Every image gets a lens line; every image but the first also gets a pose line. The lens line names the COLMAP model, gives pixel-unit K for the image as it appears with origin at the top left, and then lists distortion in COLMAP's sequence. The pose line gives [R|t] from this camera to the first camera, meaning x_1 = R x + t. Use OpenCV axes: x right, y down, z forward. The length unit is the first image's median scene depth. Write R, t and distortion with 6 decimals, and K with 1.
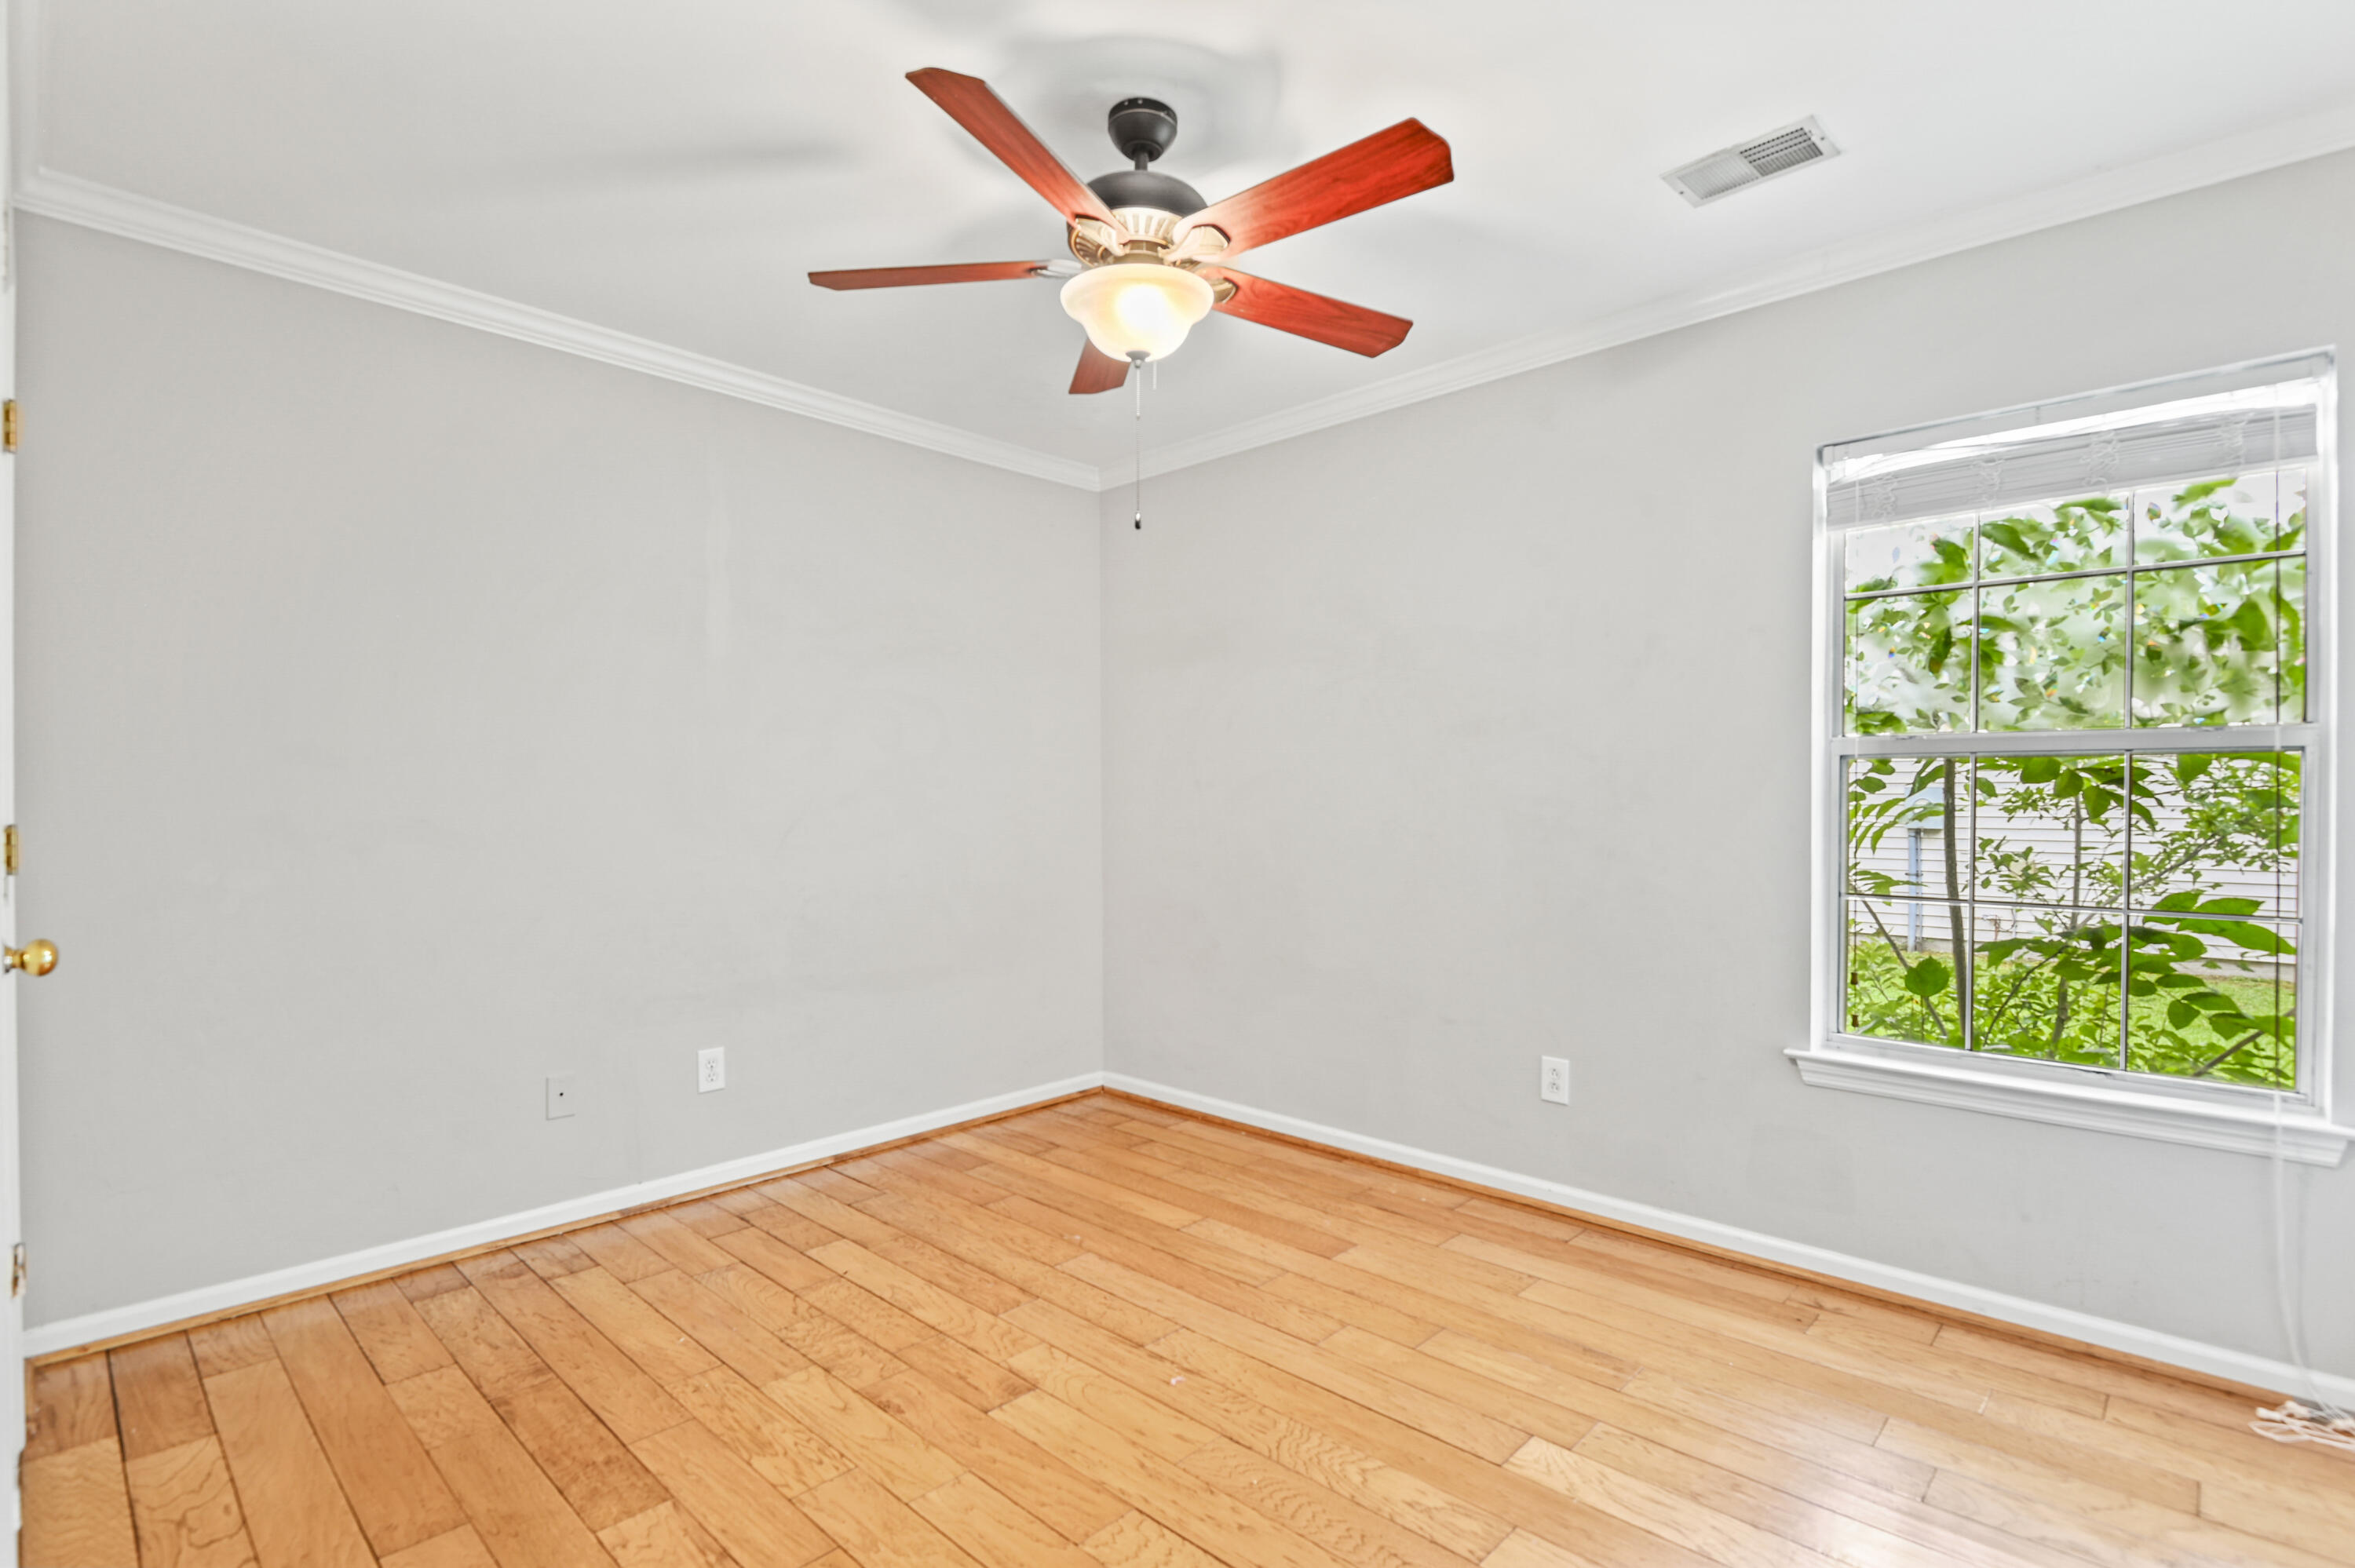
lens RADIAL K [[1132.5, 0, 1172.7], [0, 1132.5, 777.8], [0, 0, 1]] dist [-0.008813, -0.000956]
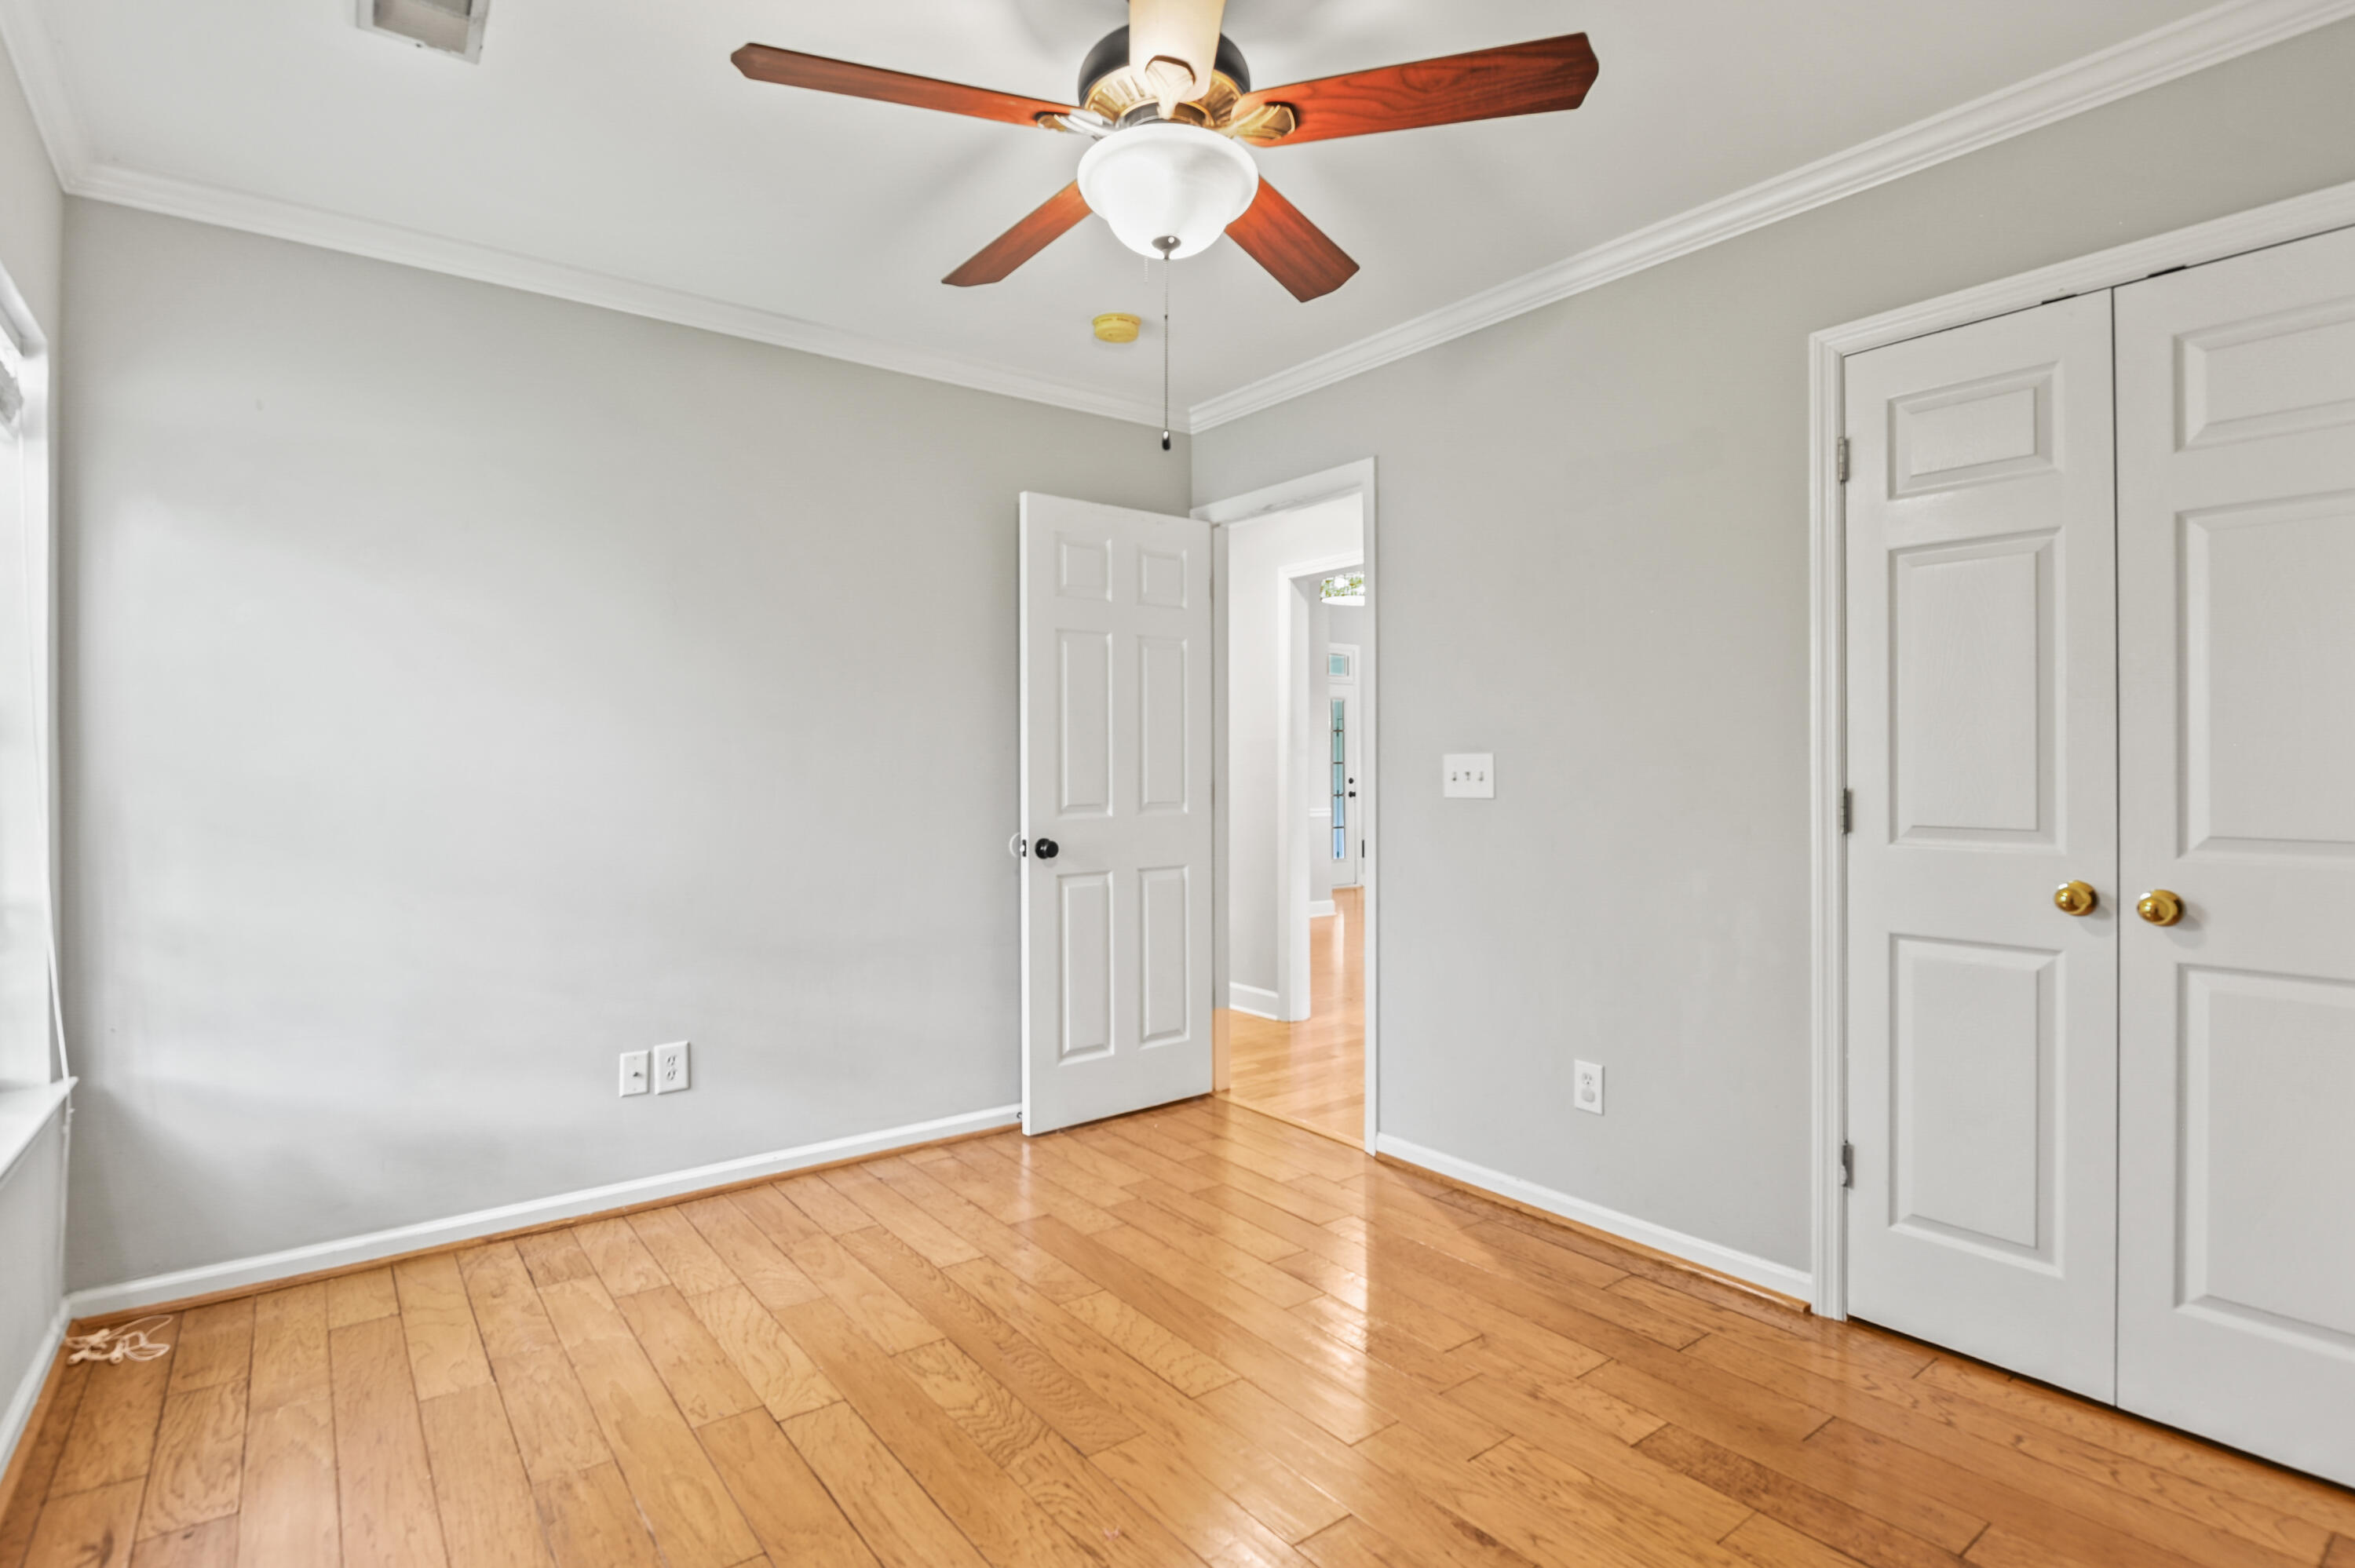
lens RADIAL K [[1111.7, 0, 1180.3], [0, 1111.7, 752.4], [0, 0, 1]] dist [-0.012118, -0.000766]
pose [[-0.989100, 0.004658, 0.147173, -0.172056], [0.000388, 0.999579, -0.029025, 0.029725], [-0.147247, -0.028651, -0.988685, 1.926515]]
